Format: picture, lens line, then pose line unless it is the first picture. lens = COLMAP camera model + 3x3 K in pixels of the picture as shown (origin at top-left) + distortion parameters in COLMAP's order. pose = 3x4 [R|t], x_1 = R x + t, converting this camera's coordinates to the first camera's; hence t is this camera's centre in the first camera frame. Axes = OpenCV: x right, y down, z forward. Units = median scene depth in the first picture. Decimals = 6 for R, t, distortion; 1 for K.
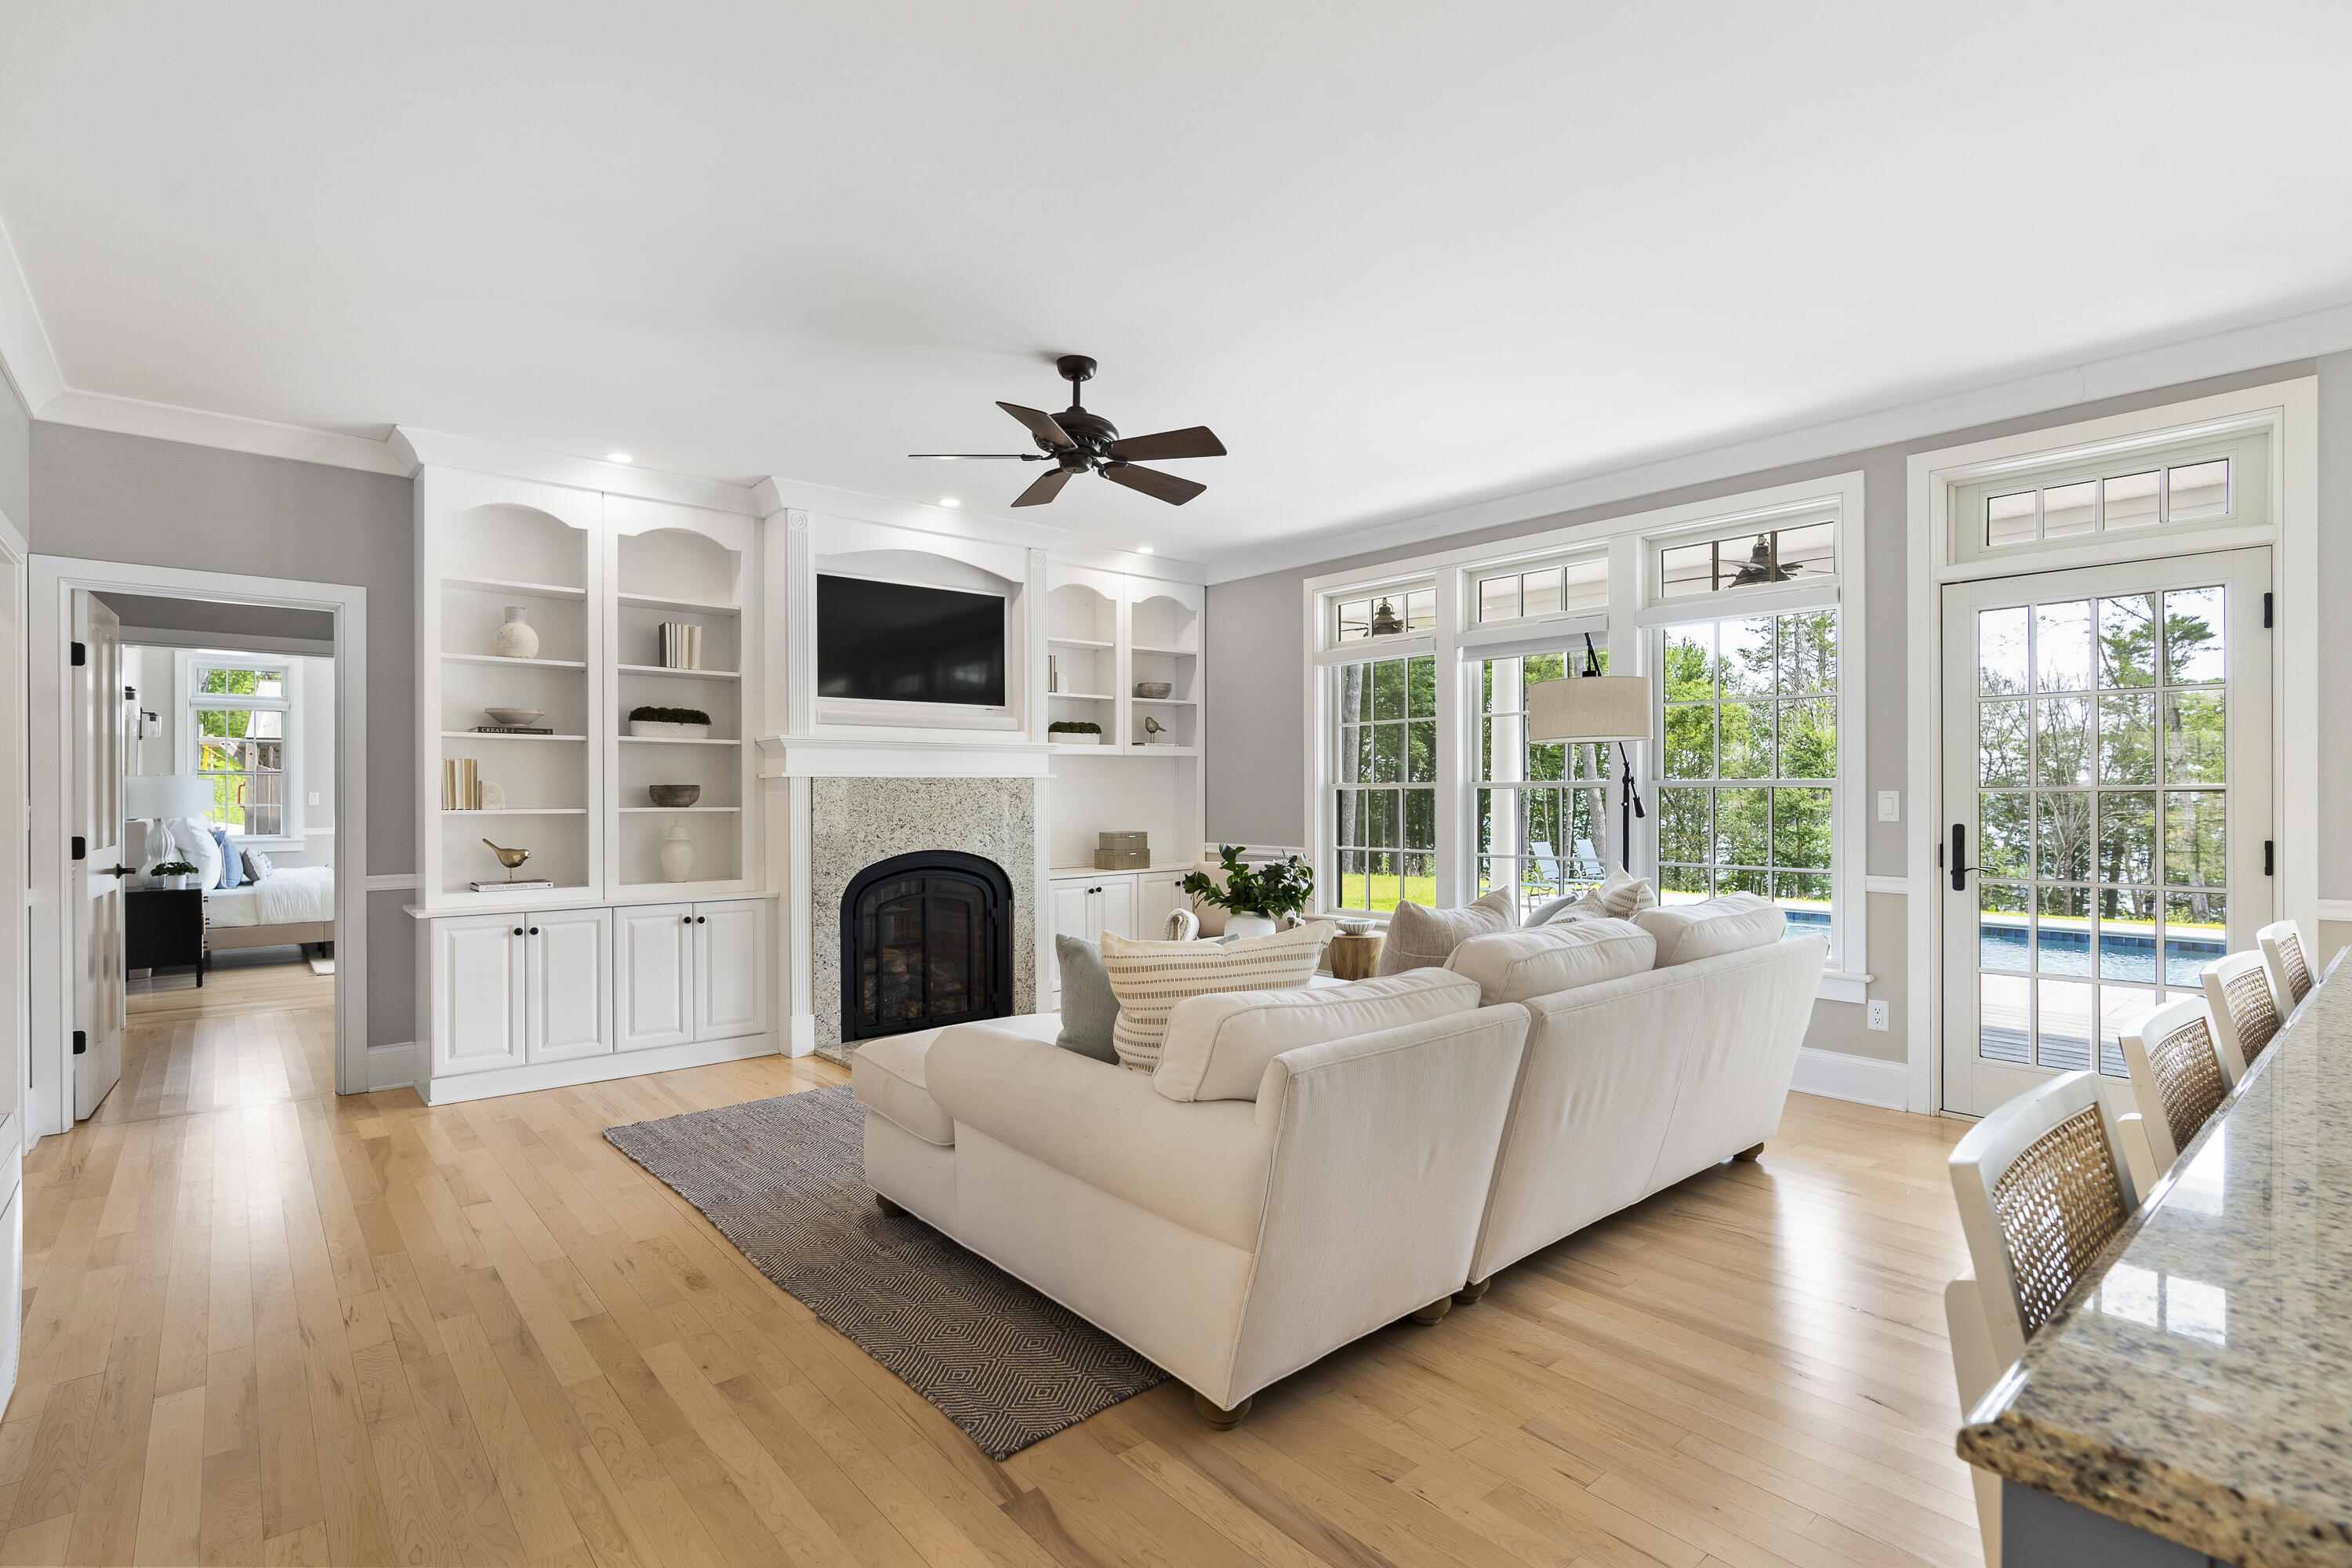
lens RADIAL K [[1129.5, 0, 1177.6], [0, 1129.5, 791.4], [0, 0, 1]] dist [-0.003571, -0.000957]
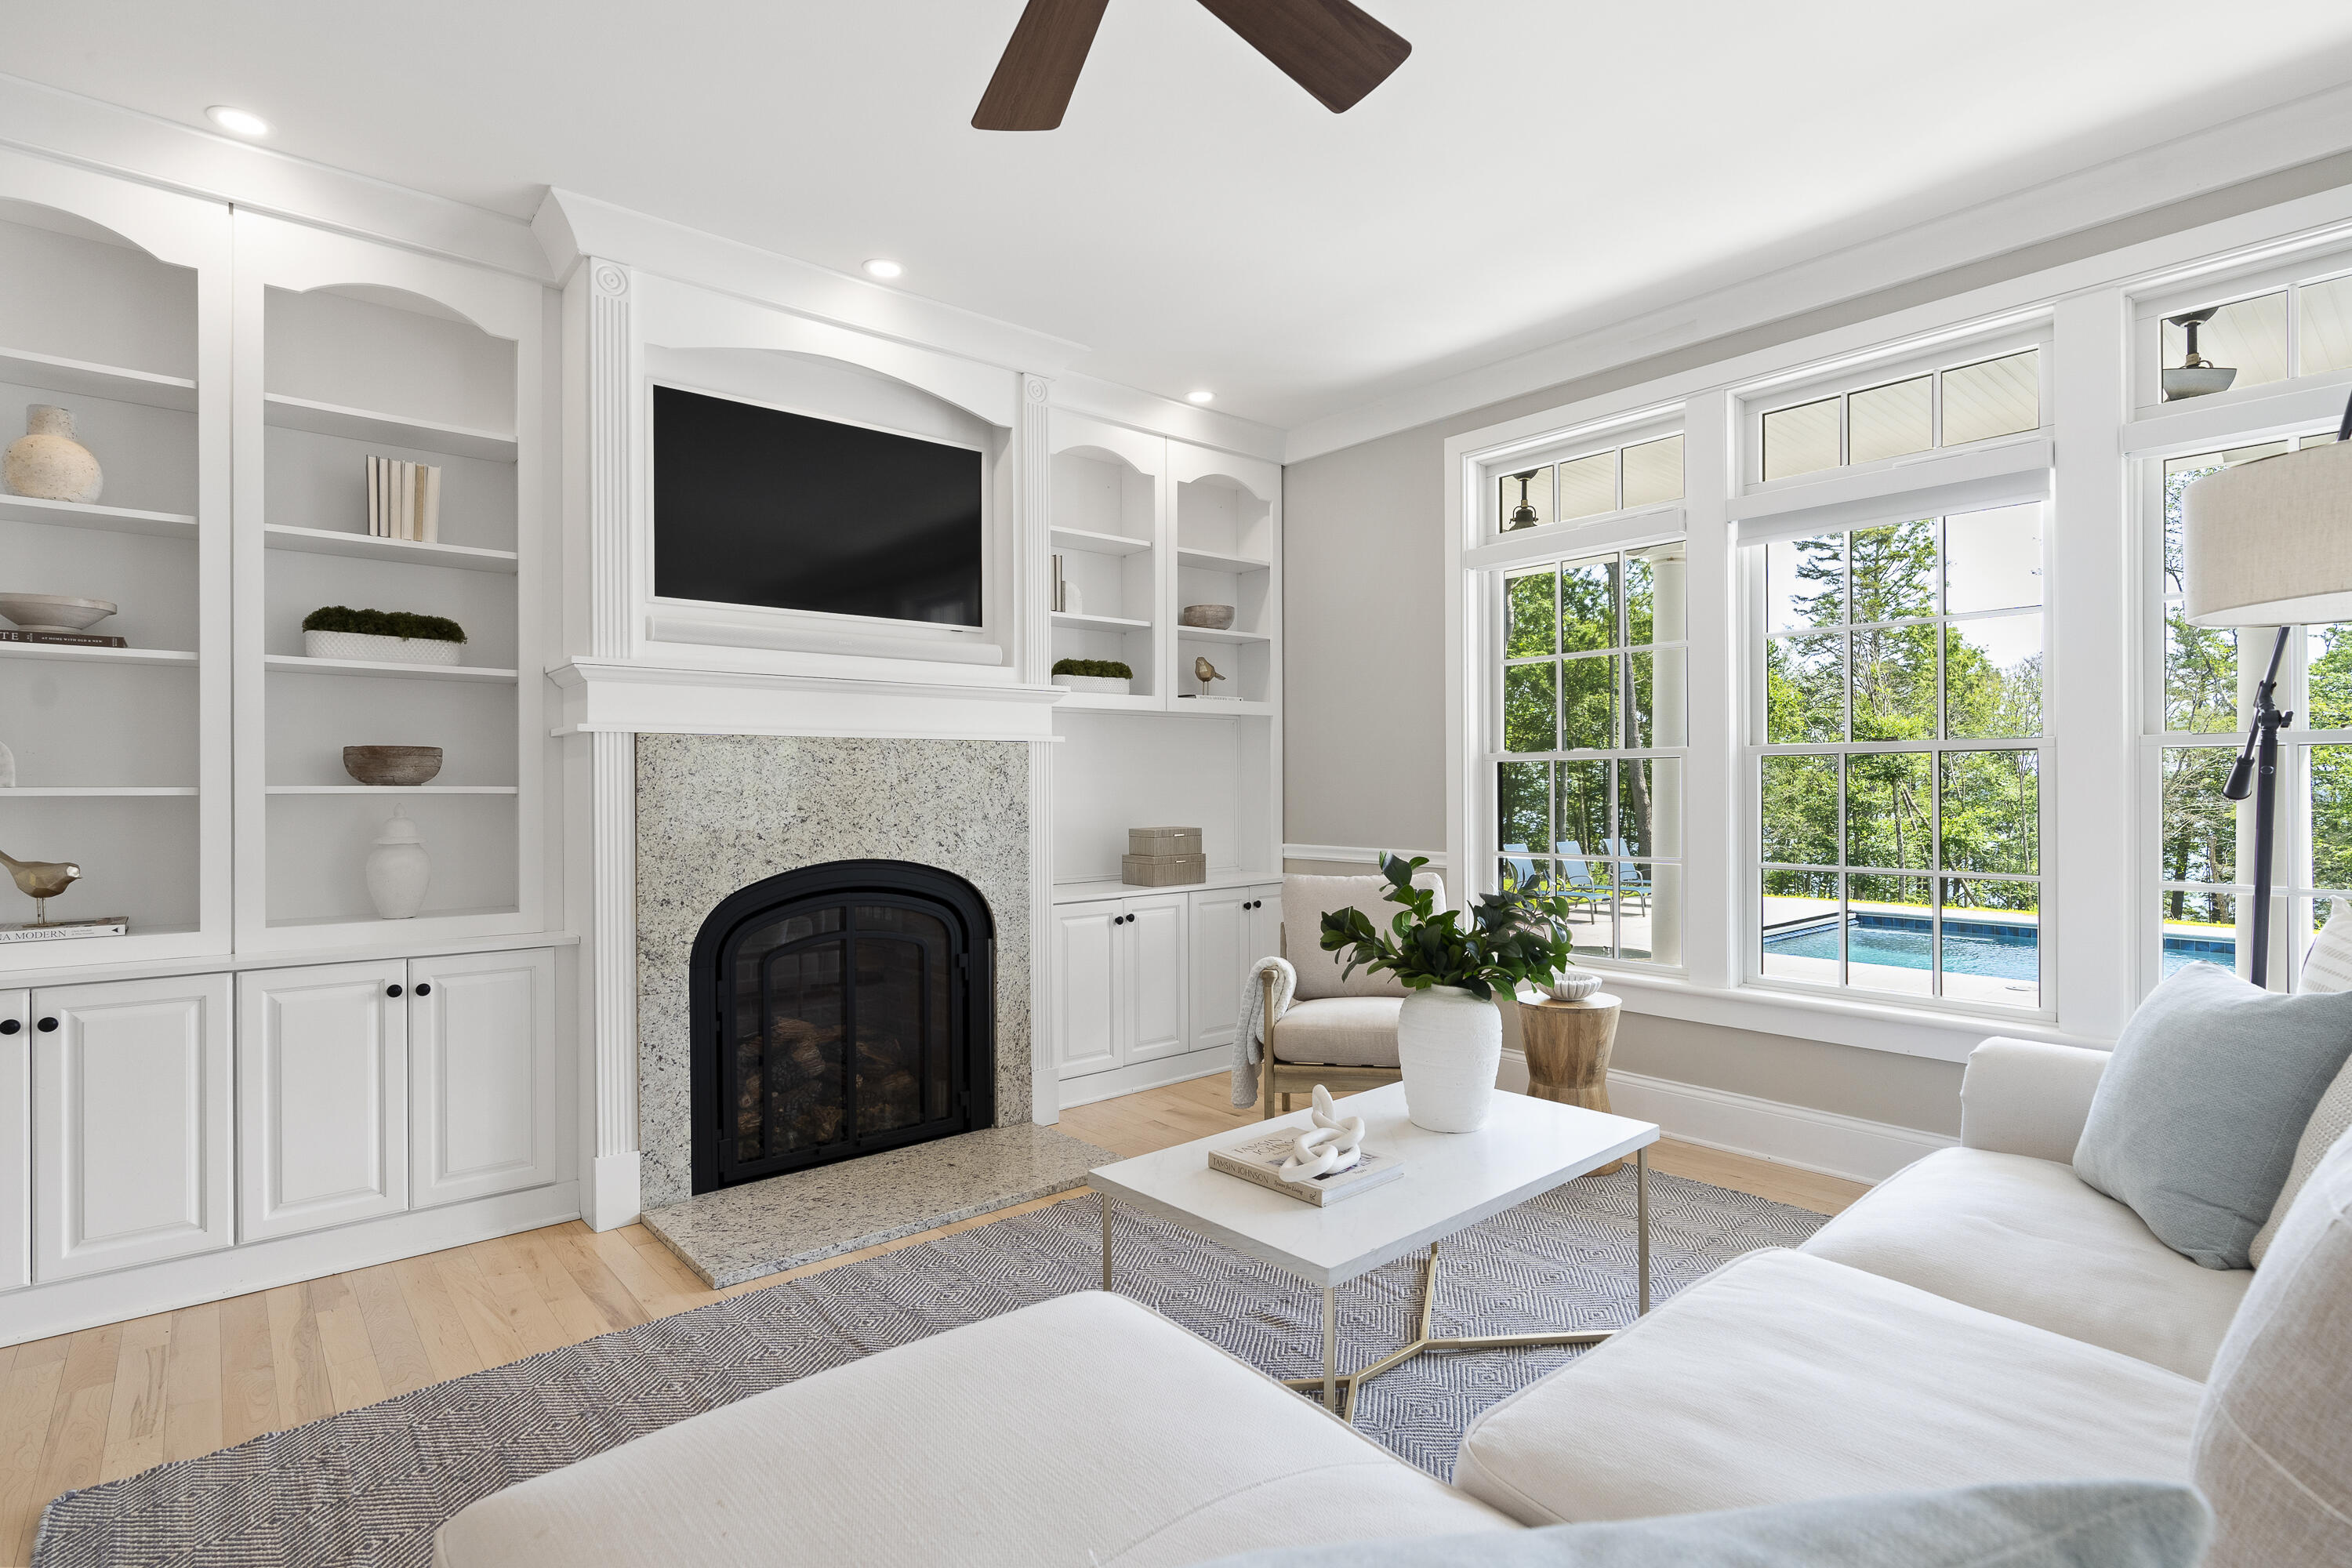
lens RADIAL K [[1129.5, 0, 1176.0], [0, 1129.5, 786.3], [0, 0, 1]] dist [-0.003571, -0.000957]
pose [[0.999996, -0.001003, -0.002466, -0.048395], [0.001002, 0.999999, -0.000032, 0.013907], [0.002466, 0.000030, 0.999997, 0.411894]]
